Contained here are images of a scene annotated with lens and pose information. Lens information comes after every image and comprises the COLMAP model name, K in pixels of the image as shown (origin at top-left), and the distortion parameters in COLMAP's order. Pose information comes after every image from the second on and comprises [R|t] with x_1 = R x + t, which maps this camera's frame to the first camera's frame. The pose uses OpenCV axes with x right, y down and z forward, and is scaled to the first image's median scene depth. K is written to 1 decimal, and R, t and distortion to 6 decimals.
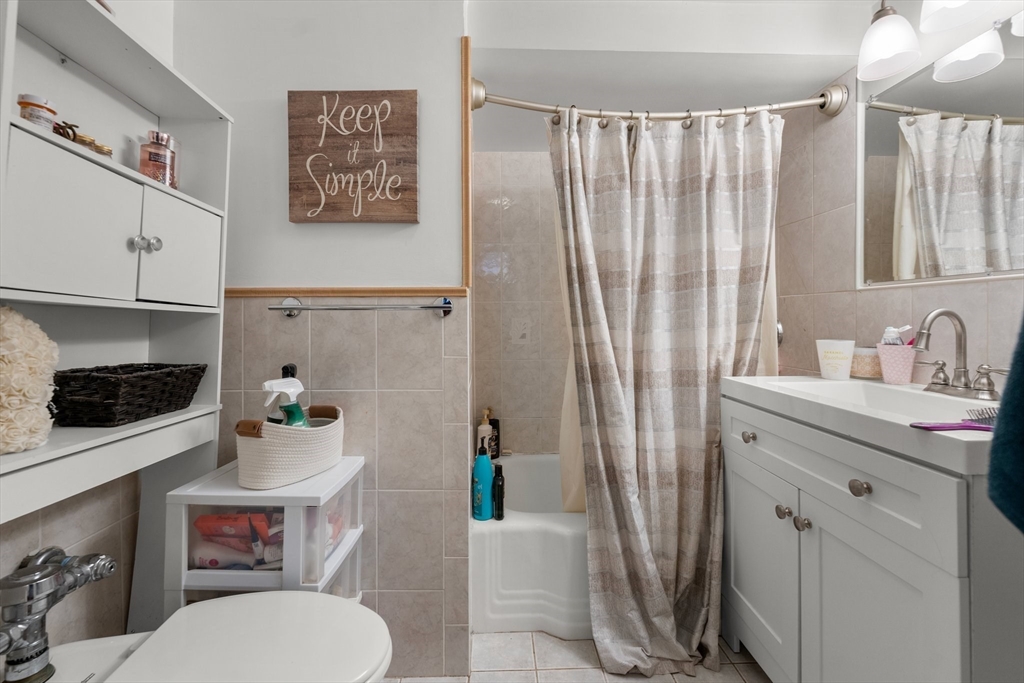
lens RADIAL K [[424.7, 0, 502.1], [0, 424.7, 315.0], [0, 0, 1]] dist [-0.001130, -0.000234]
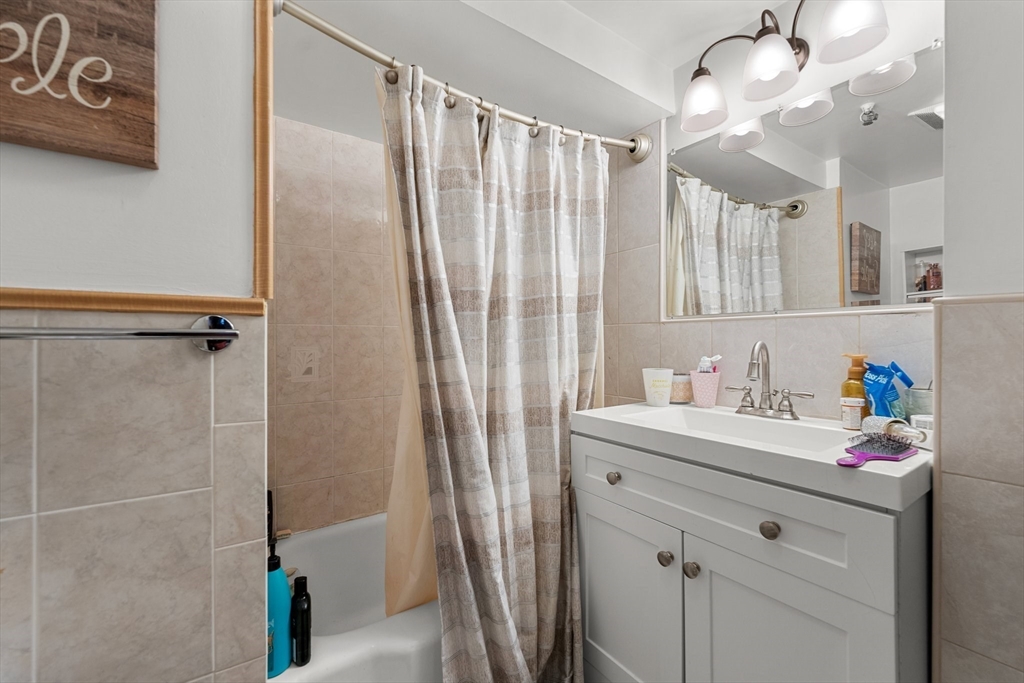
lens RADIAL K [[424.7, 0, 507.7], [0, 424.7, 337.6], [0, 0, 1]] dist [-0.001130, -0.000234]
pose [[0.835883, 0.007086, 0.548862, -0.108852], [-0.005219, 0.999974, -0.004962, -0.011467], [-0.548883, 0.001283, 0.835898, 0.304627]]
